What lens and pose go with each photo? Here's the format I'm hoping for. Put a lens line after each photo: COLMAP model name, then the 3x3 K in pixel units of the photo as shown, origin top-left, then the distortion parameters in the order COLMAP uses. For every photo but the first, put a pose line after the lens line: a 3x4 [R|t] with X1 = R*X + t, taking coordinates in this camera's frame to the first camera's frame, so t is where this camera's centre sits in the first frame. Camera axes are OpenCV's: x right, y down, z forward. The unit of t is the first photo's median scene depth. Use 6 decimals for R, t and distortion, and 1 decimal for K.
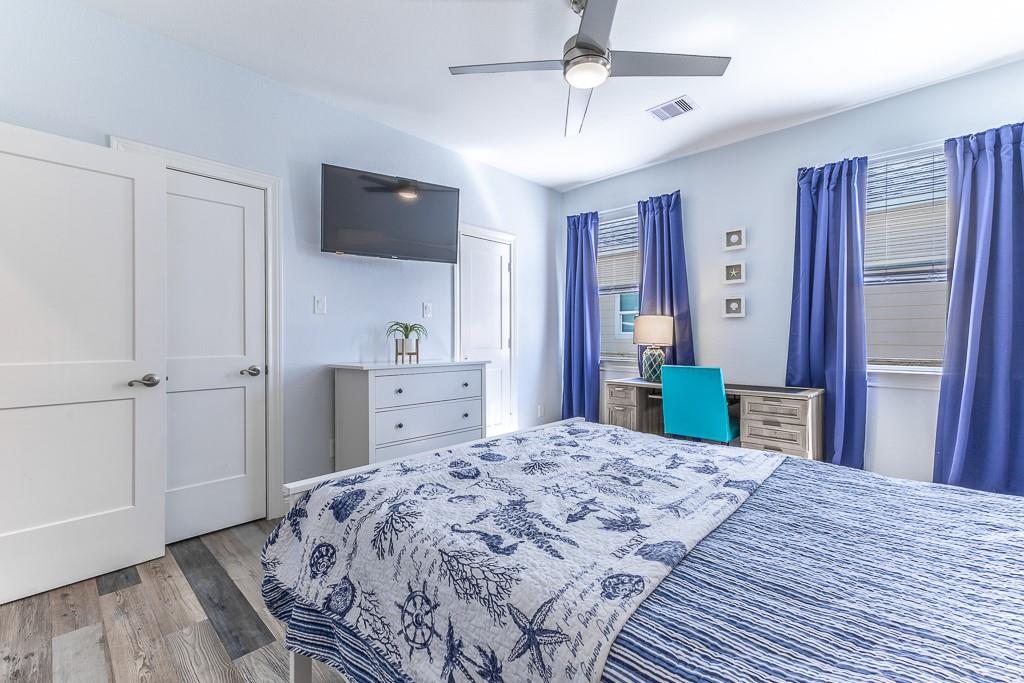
lens RADIAL K [[449.6, 0, 509.5], [0, 449.6, 340.1], [0, 0, 1]] dist [0.004115, -0.000012]
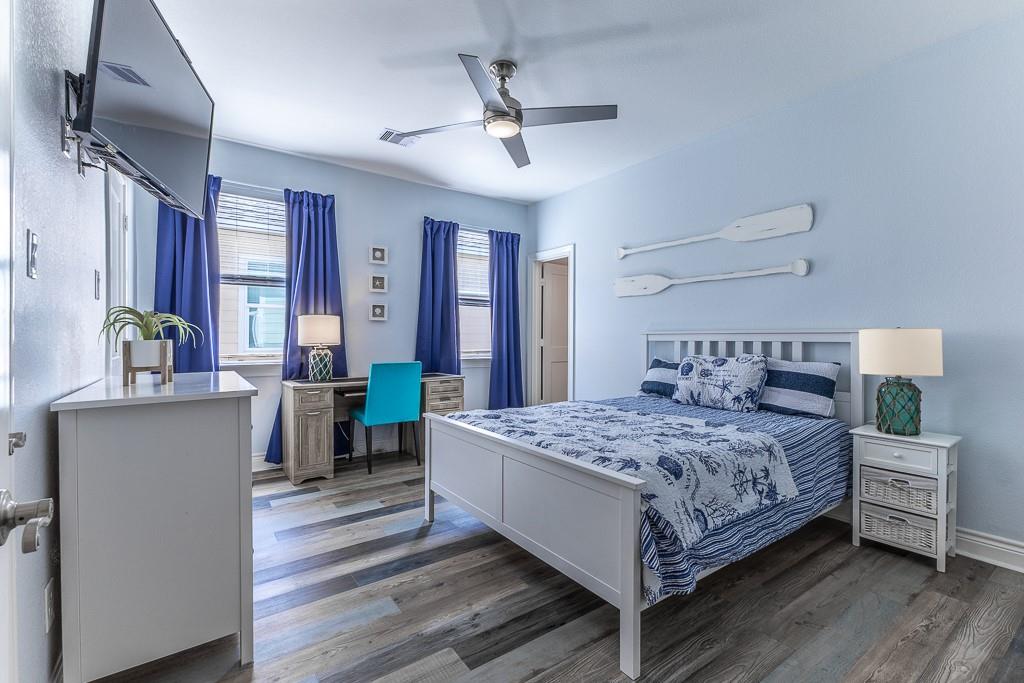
lens RADIAL K [[449.6, 0, 507.6], [0, 449.6, 341.7], [0, 0, 1]] dist [0.004115, -0.000012]
pose [[0.182146, -0.008980, 0.983231, -0.610337], [0.003666, 0.999958, 0.008453, -0.003341], [-0.983265, 0.002065, 0.182171, 0.446434]]
